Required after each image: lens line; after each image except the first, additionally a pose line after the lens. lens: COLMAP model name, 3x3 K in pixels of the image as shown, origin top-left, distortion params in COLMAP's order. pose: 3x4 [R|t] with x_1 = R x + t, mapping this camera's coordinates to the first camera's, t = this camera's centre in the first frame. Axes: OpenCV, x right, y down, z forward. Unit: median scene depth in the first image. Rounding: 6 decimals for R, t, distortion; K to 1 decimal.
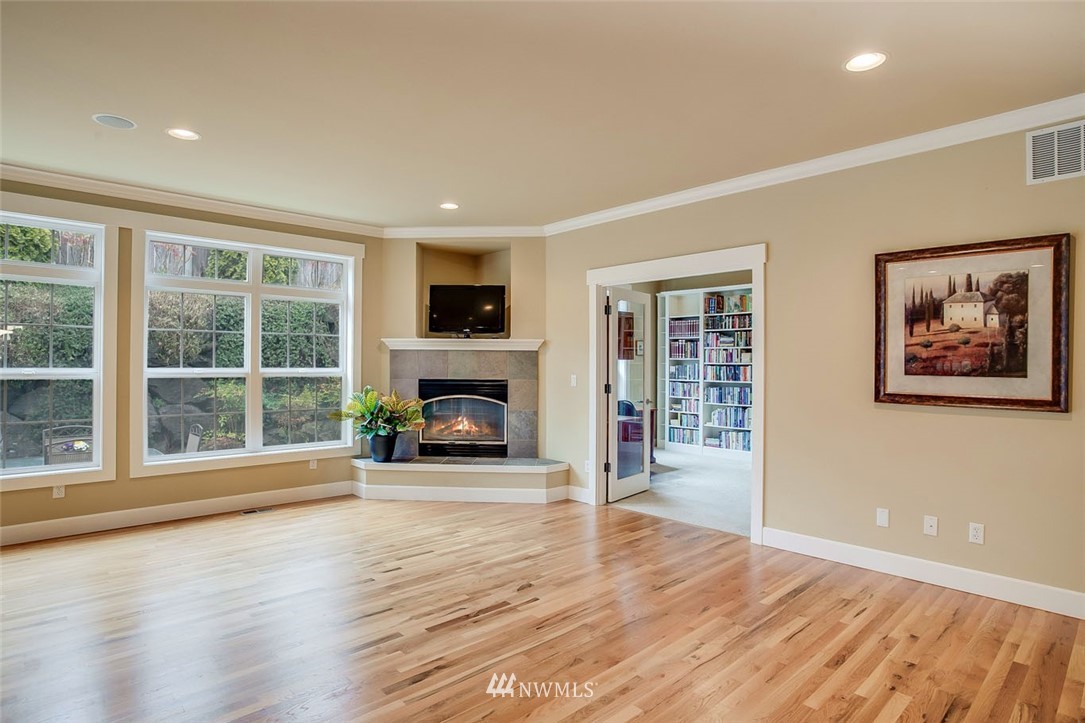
lens RADIAL K [[560.6, 0, 542.5], [0, 560.6, 361.5], [0, 0, 1]] dist [-0.064136, -0.000101]
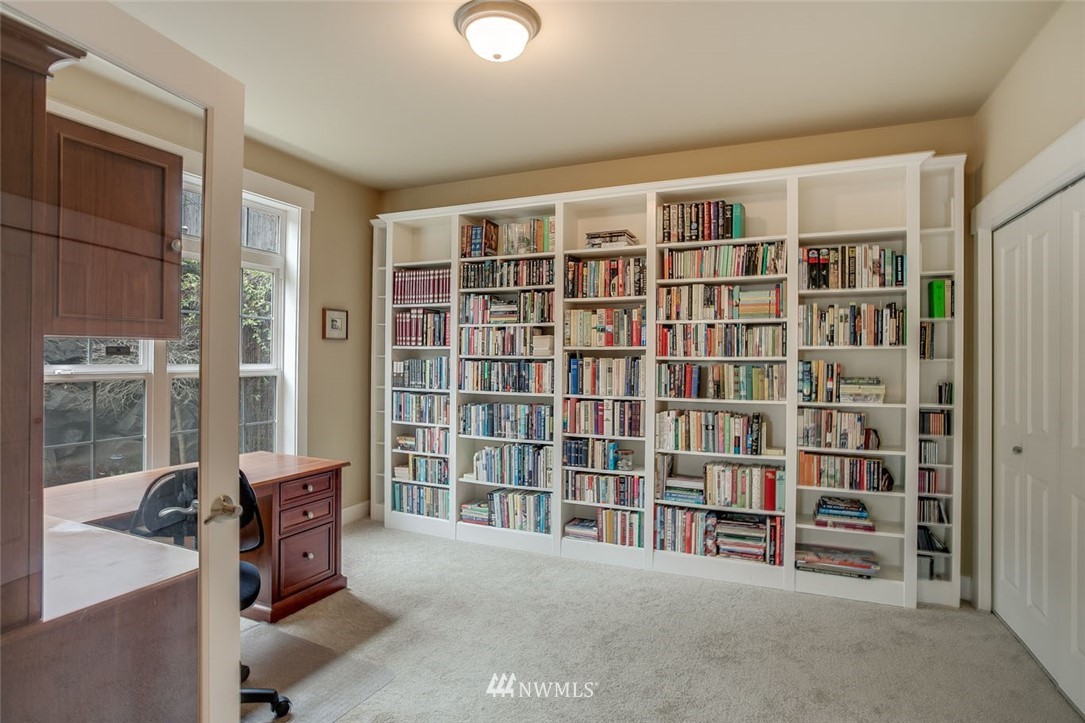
lens RADIAL K [[560.6, 0, 542.5], [0, 560.6, 361.5], [0, 0, 1]] dist [-0.064136, -0.000101]
pose [[0.914529, 0.004182, 0.404499, 0.155893], [-0.007512, 0.999950, 0.006647, 0.004151], [-0.404451, -0.009117, 0.914514, 0.513040]]
